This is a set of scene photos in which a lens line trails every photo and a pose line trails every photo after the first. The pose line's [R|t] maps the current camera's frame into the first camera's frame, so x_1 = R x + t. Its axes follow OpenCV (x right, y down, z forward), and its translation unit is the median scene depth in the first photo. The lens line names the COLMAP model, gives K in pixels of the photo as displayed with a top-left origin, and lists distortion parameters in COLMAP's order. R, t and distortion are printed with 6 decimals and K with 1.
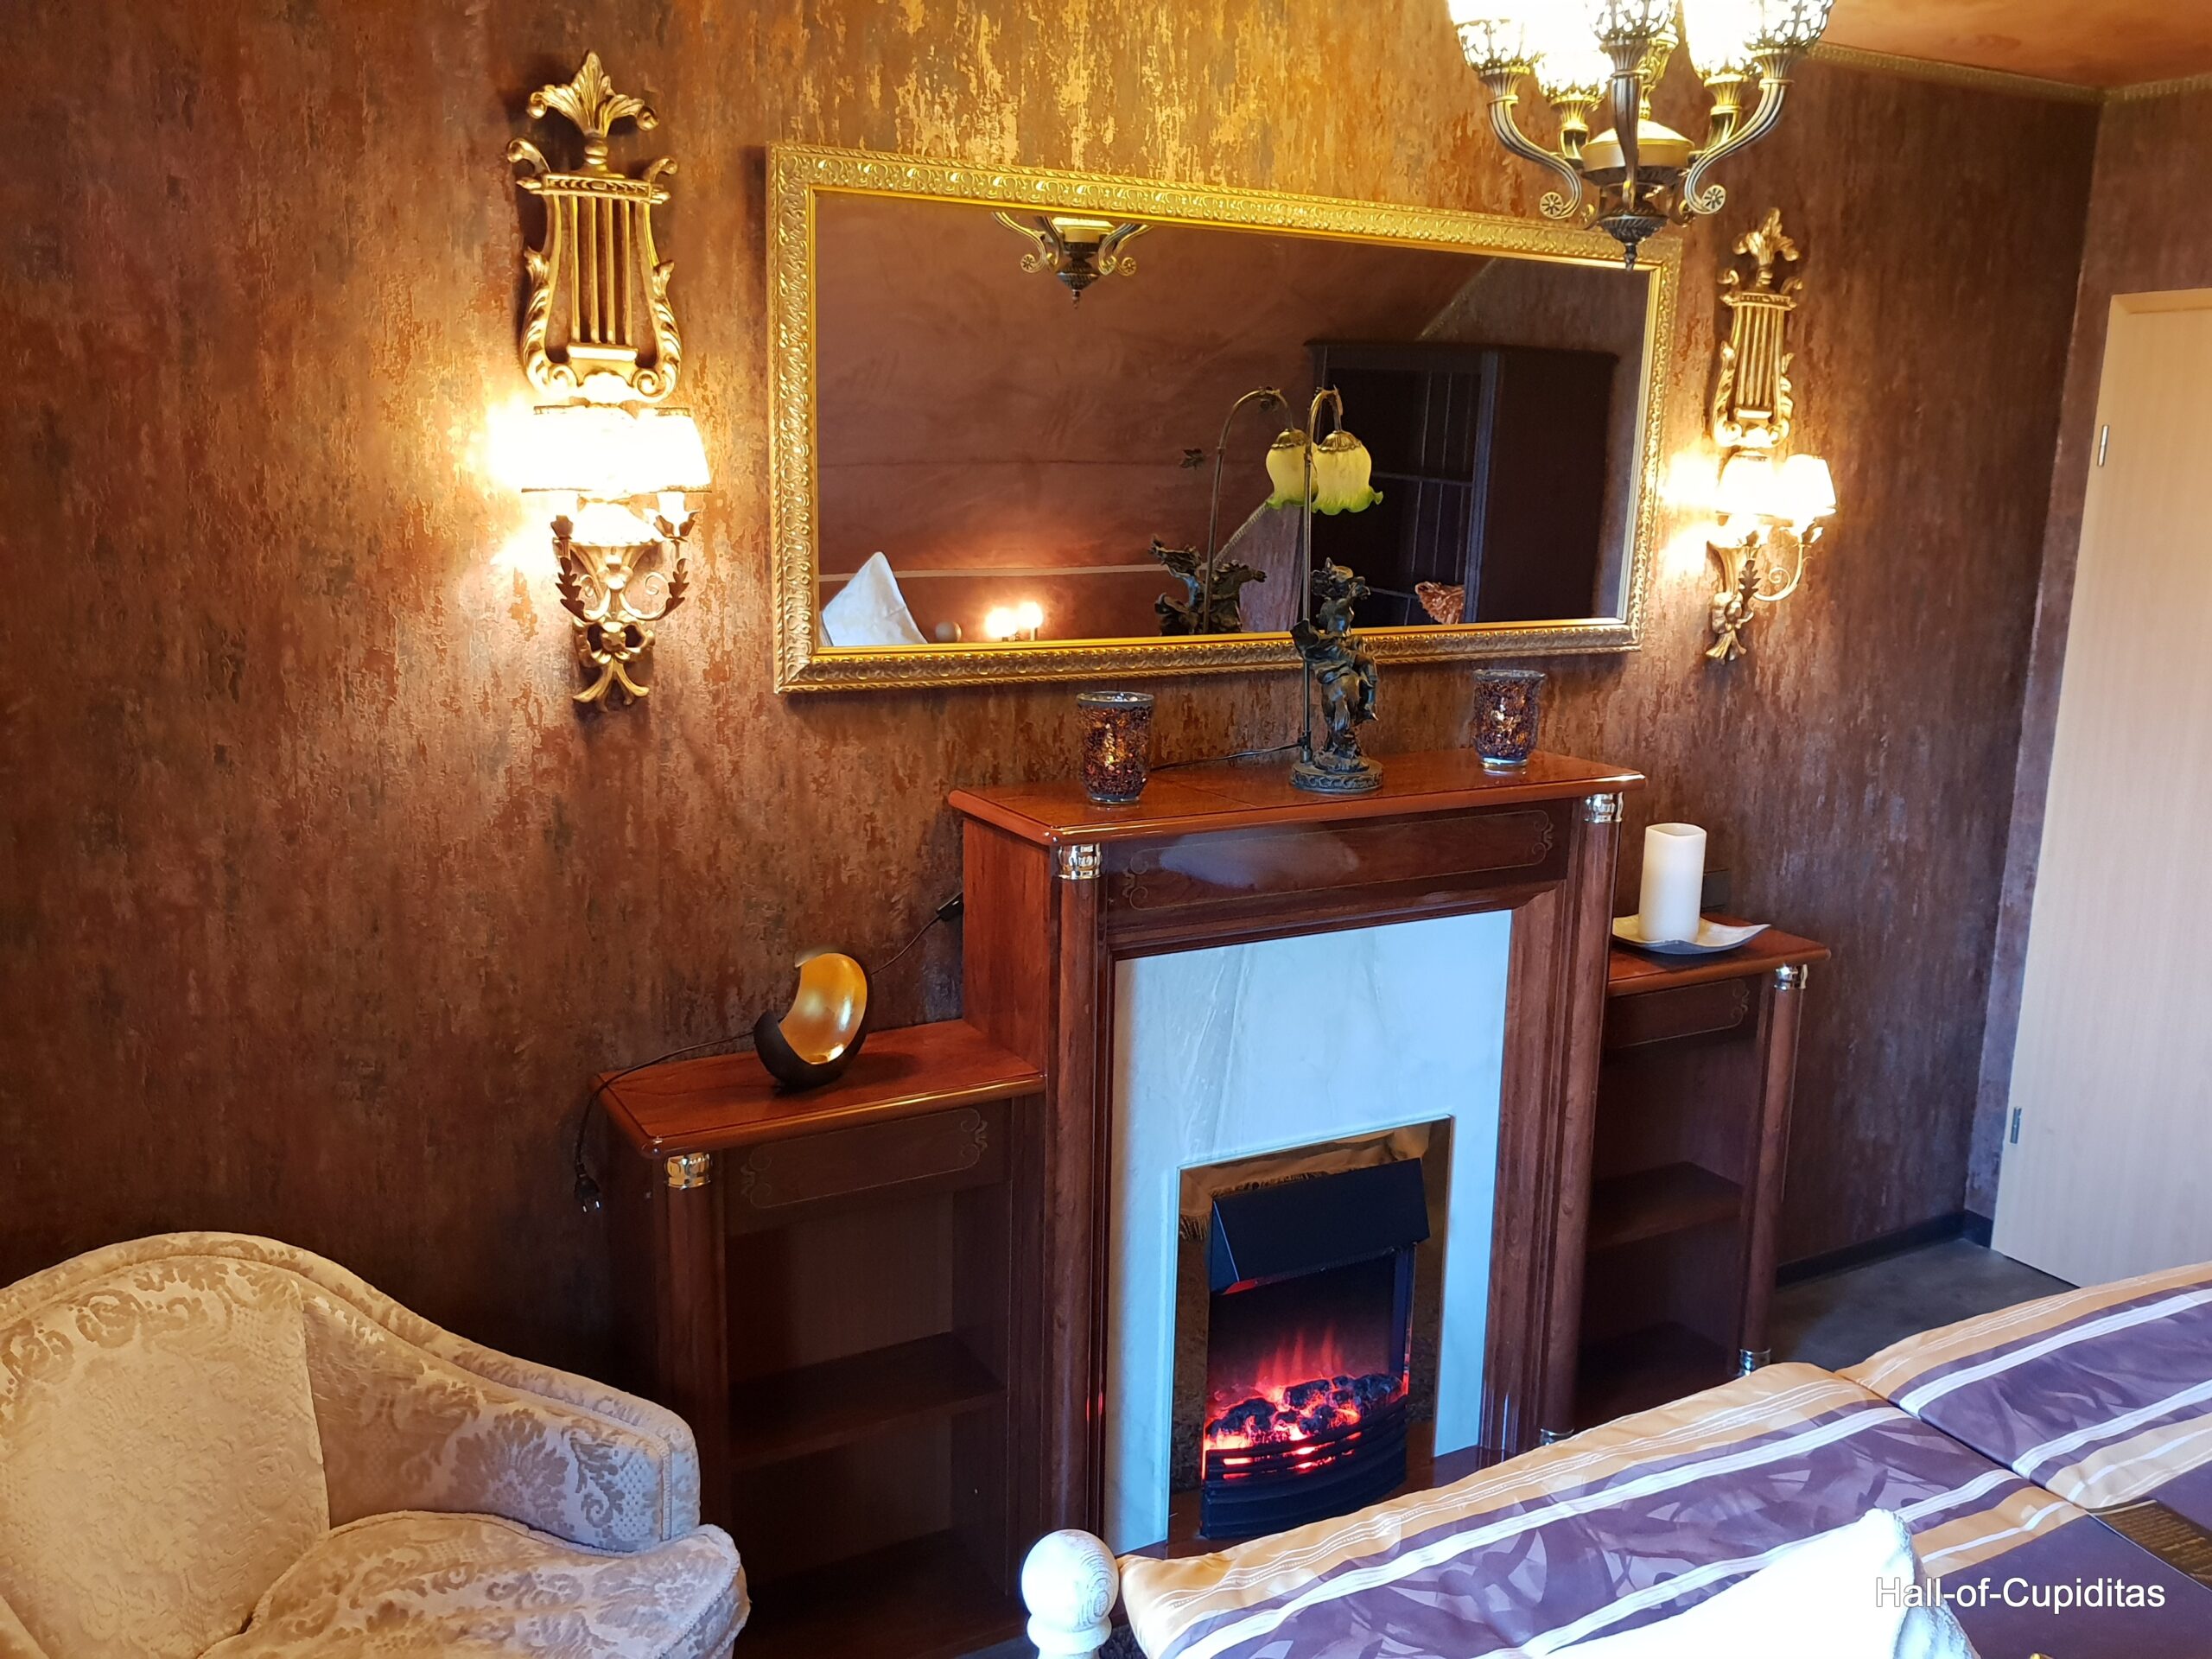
lens RADIAL K [[1791.1, 0, 1162.2], [0, 1791.1, 835.5], [0, 0, 1]] dist [0.065846, -0.122212]
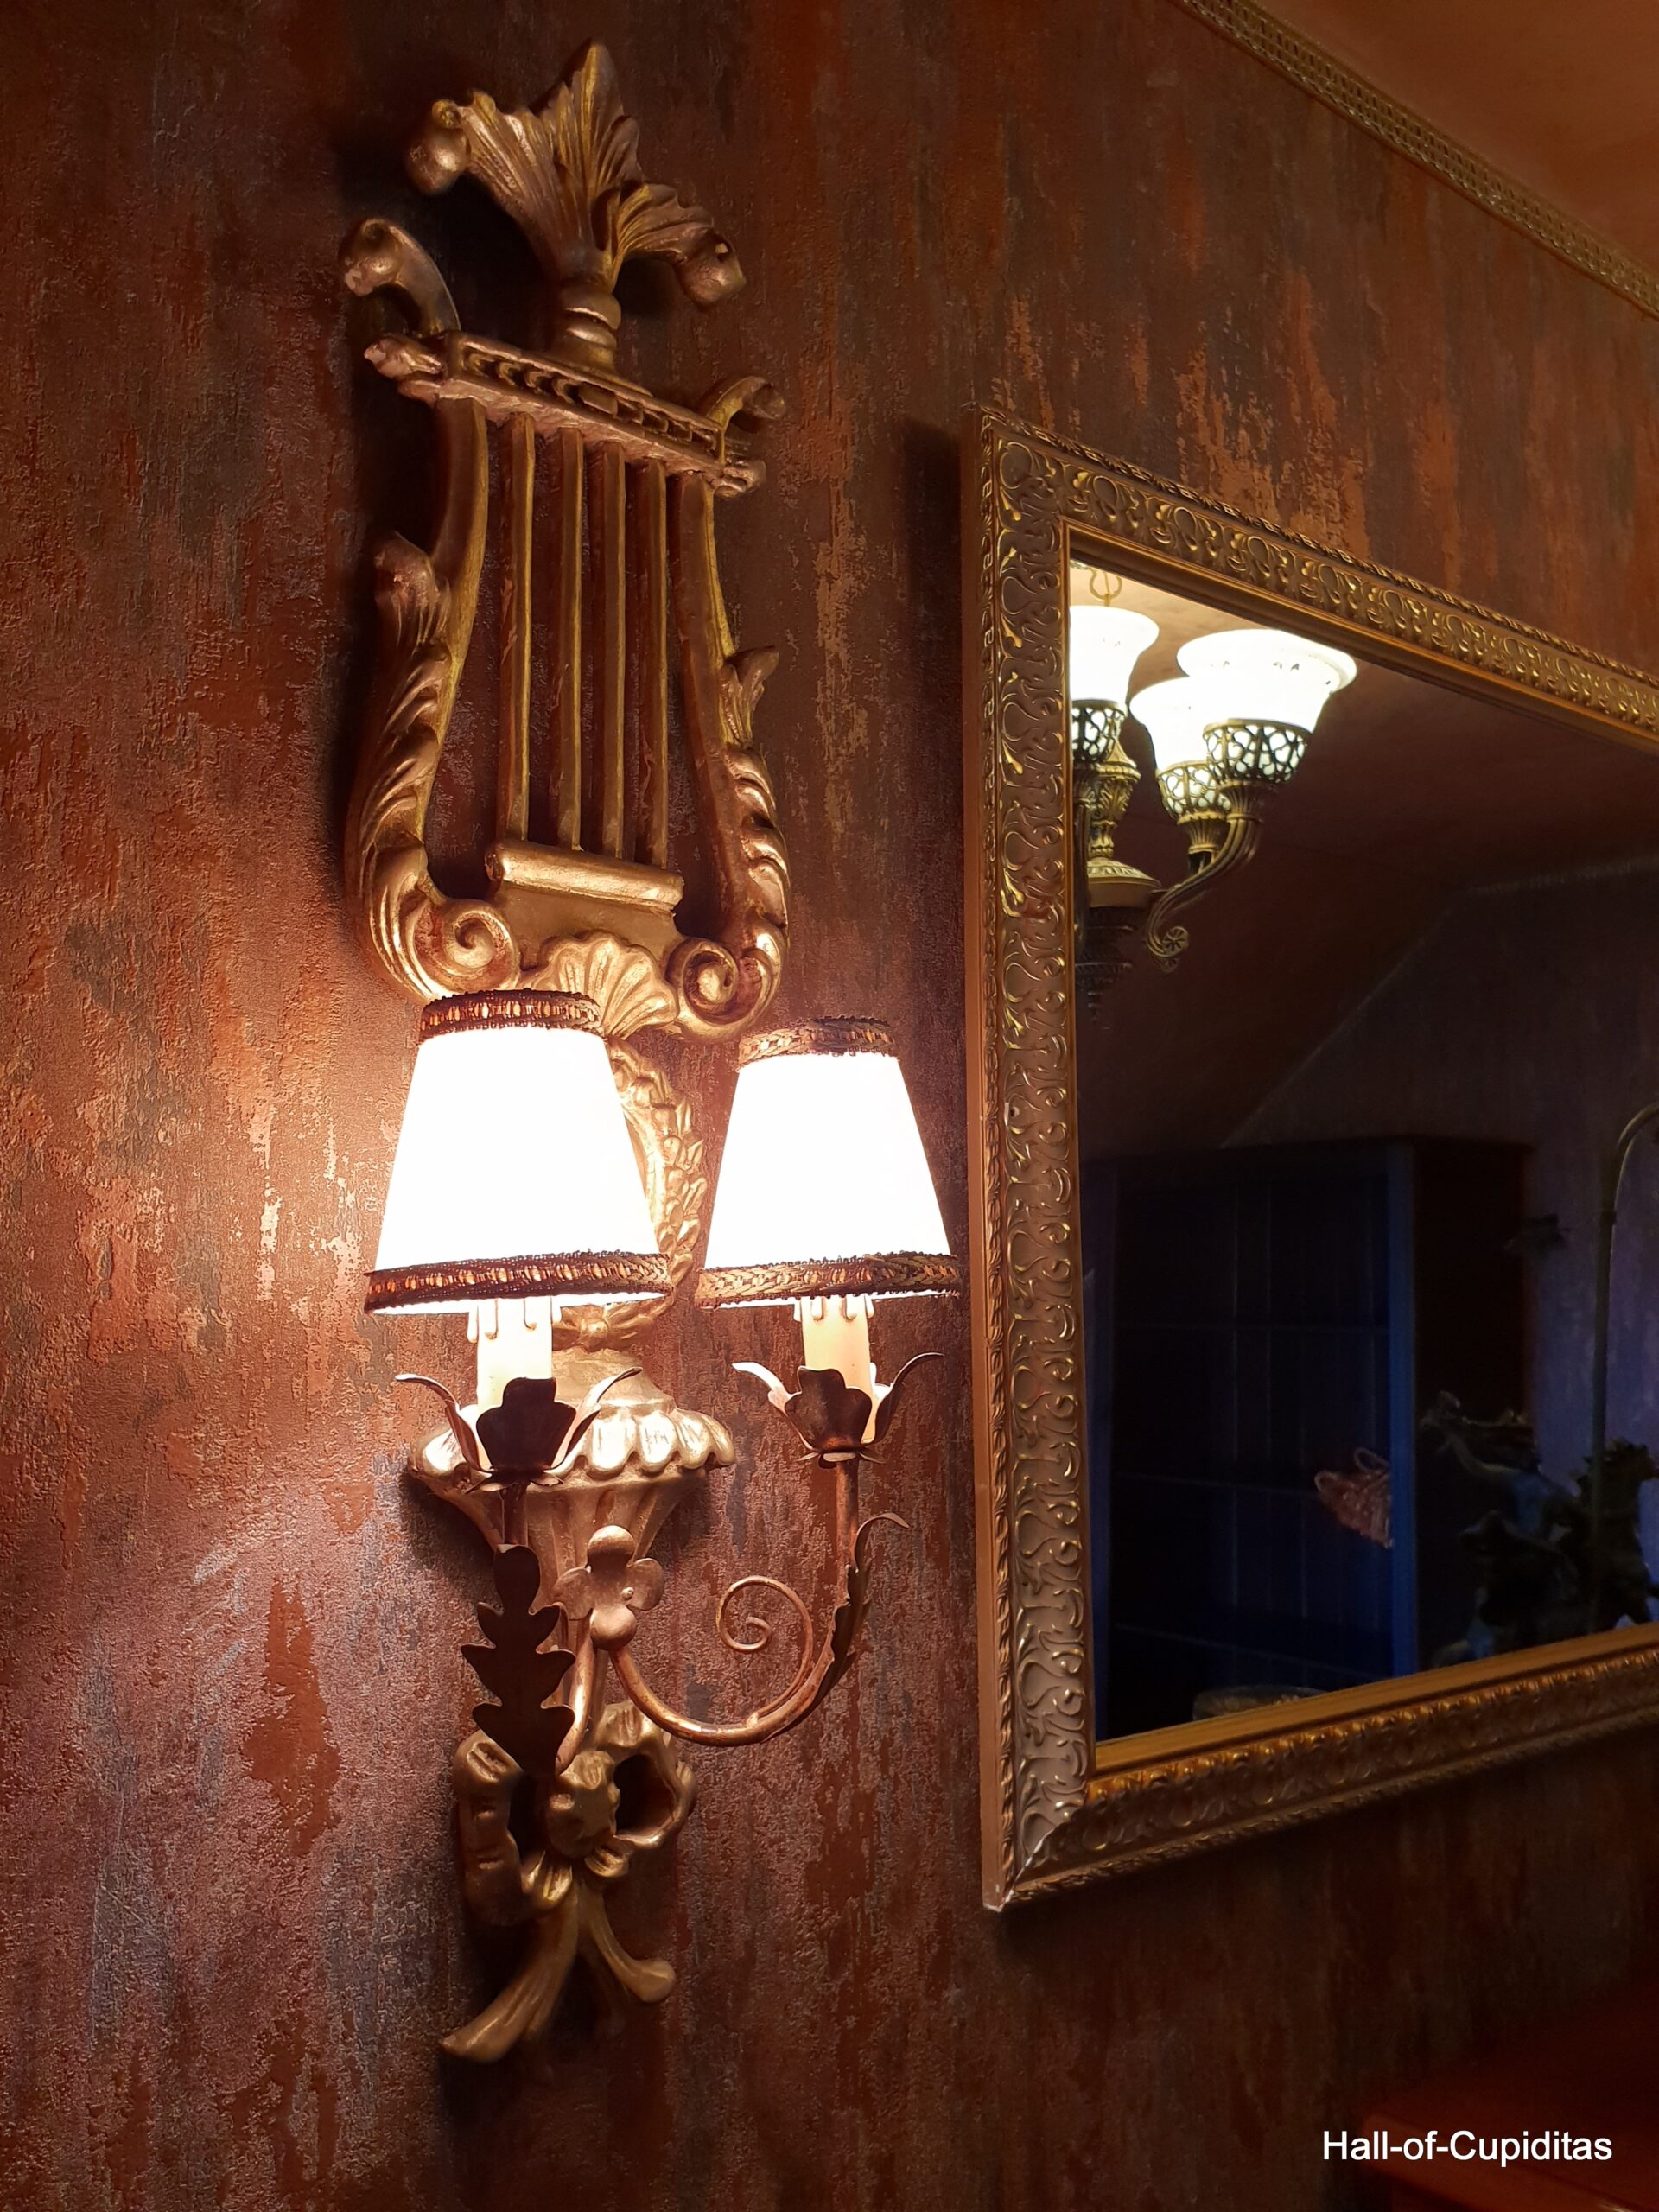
lens RADIAL K [[1791.1, 0, 824.5], [0, 1791.1, 1149.5], [0, 0, 1]] dist [0.065846, -0.122212]
pose [[0.988120, -0.028207, 0.151073, -0.299462], [0.074753, 0.947102, -0.312105, -0.113230], [-0.134278, 0.319690, 0.937959, 0.670395]]
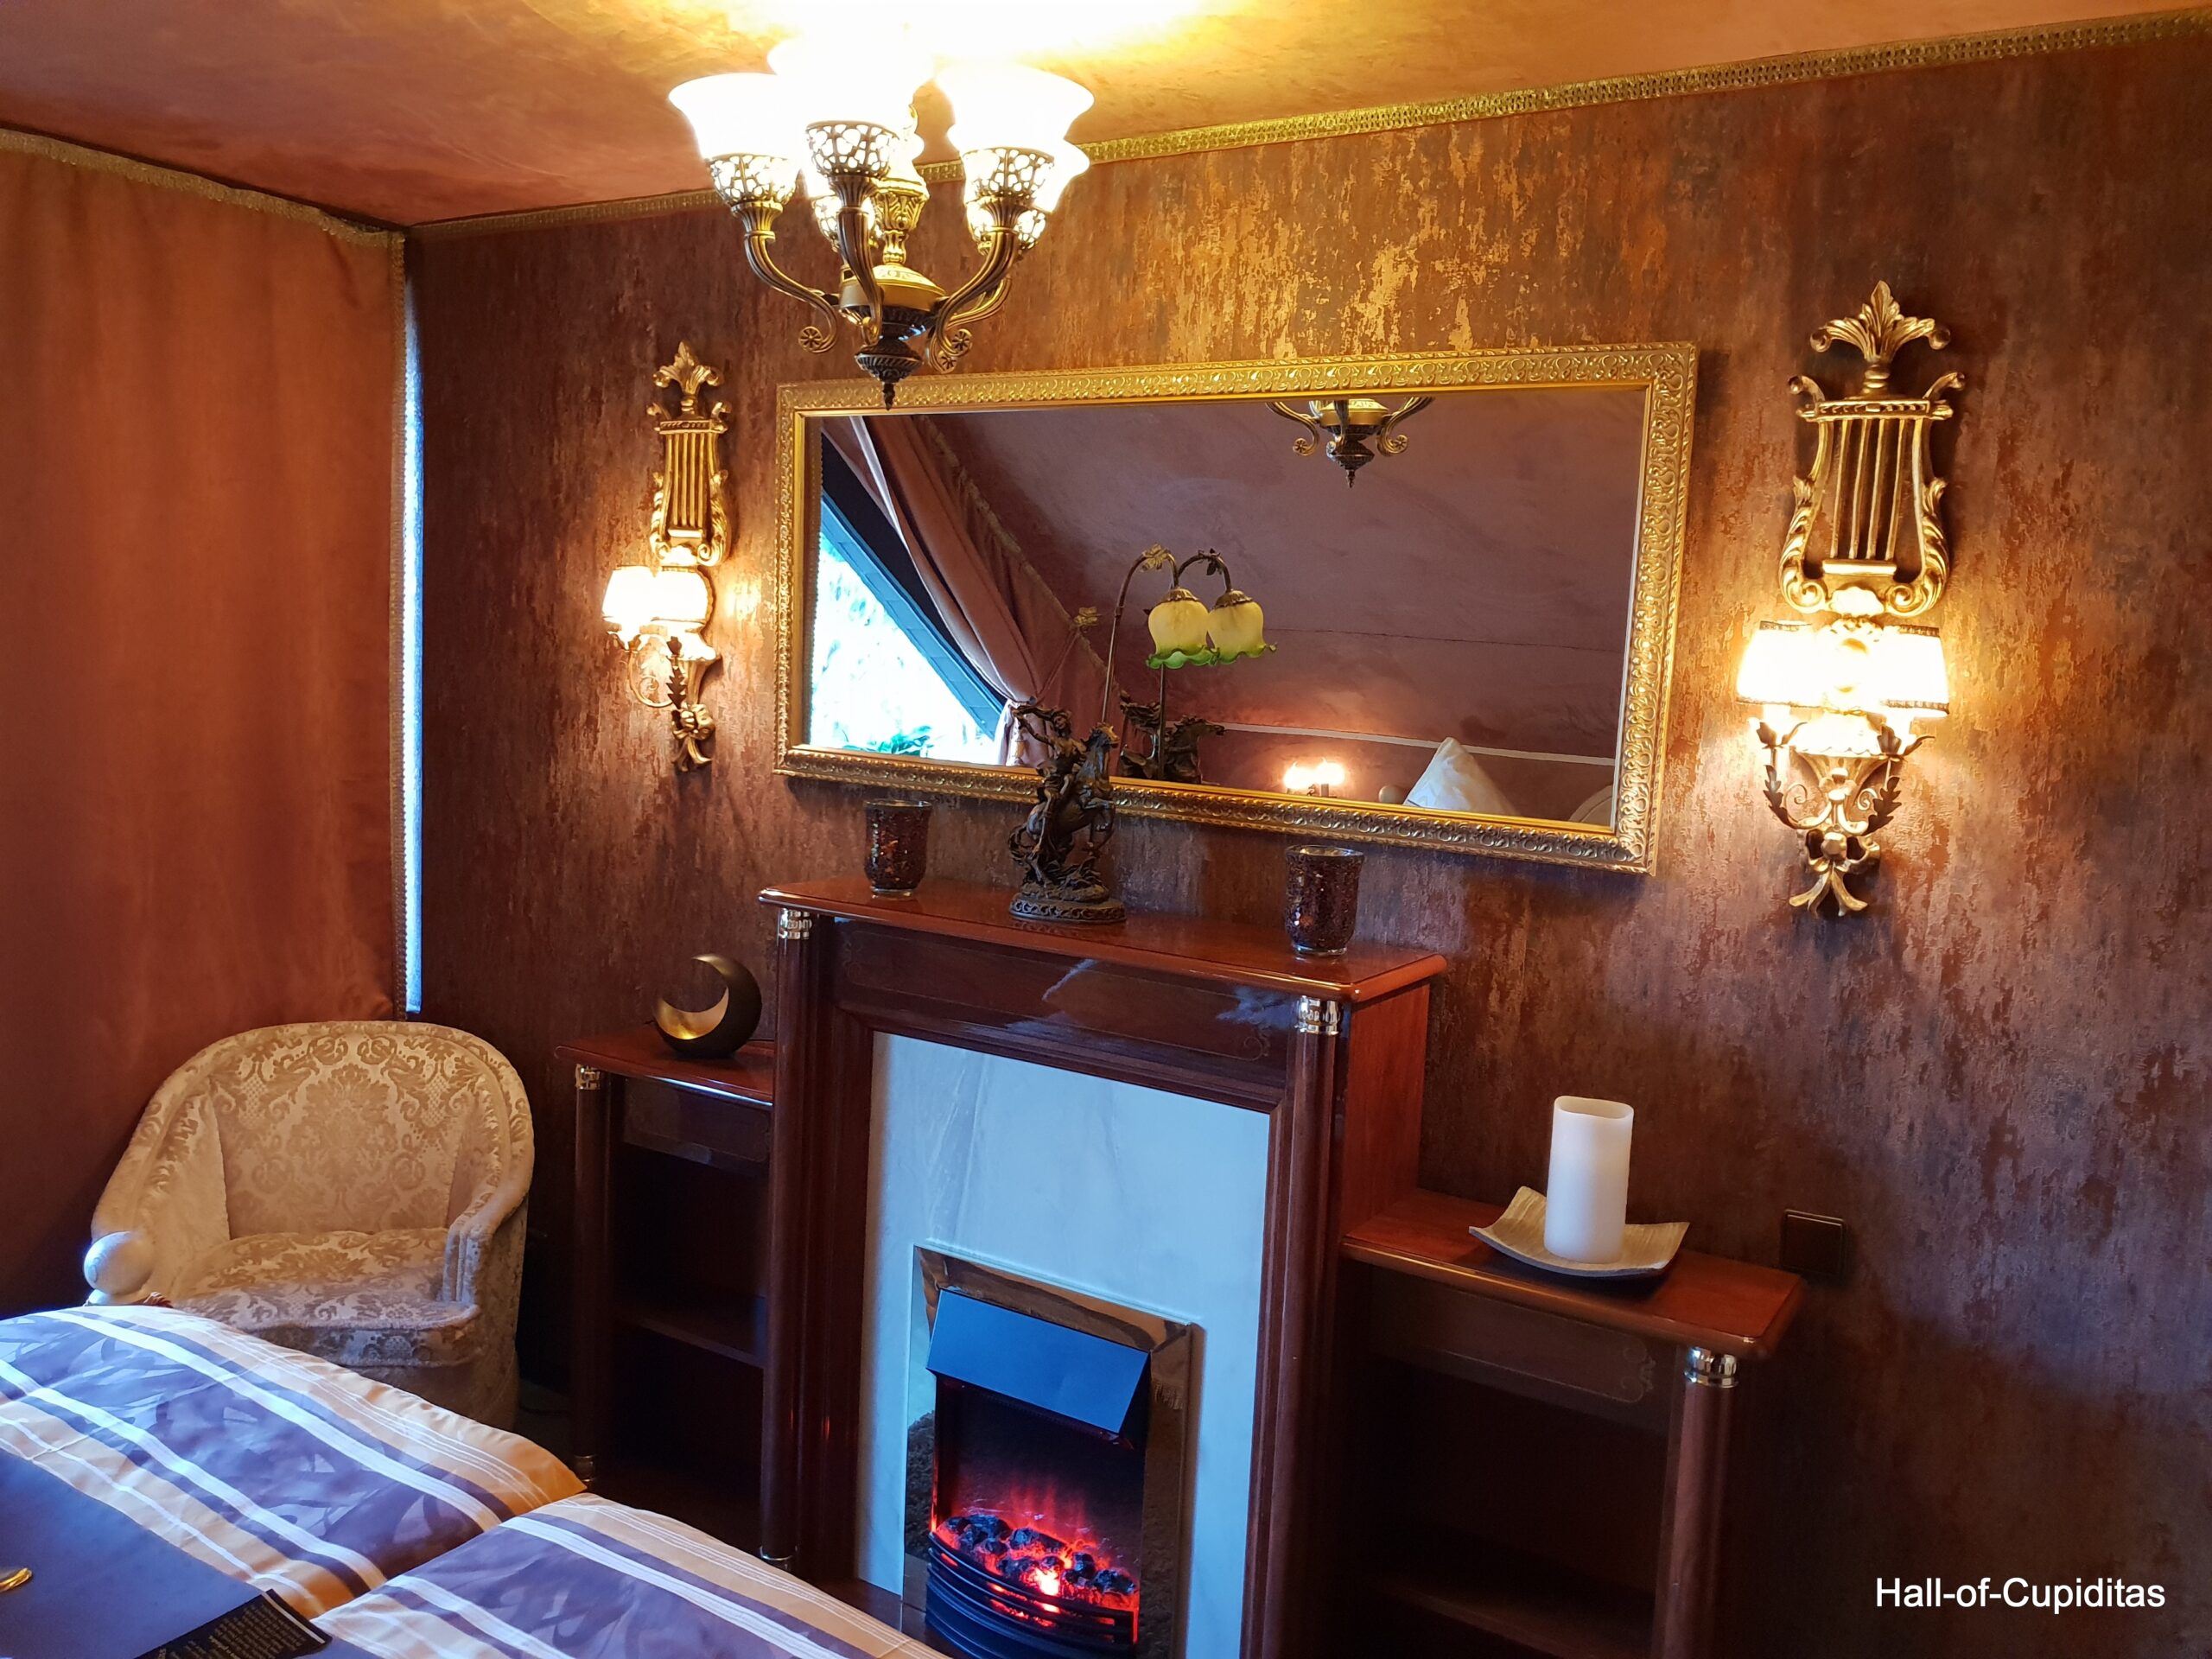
lens RADIAL K [[1736.9, 0, 1106.0], [0, 1736.9, 829.5], [0, 0, 1]] dist [0.022313, 0.001540]
pose [[0.476775, 0.105704, -0.872646, 1.082074], [-0.220537, 0.975376, -0.002343, -0.093276], [0.850911, 0.193568, 0.488347, 0.597879]]
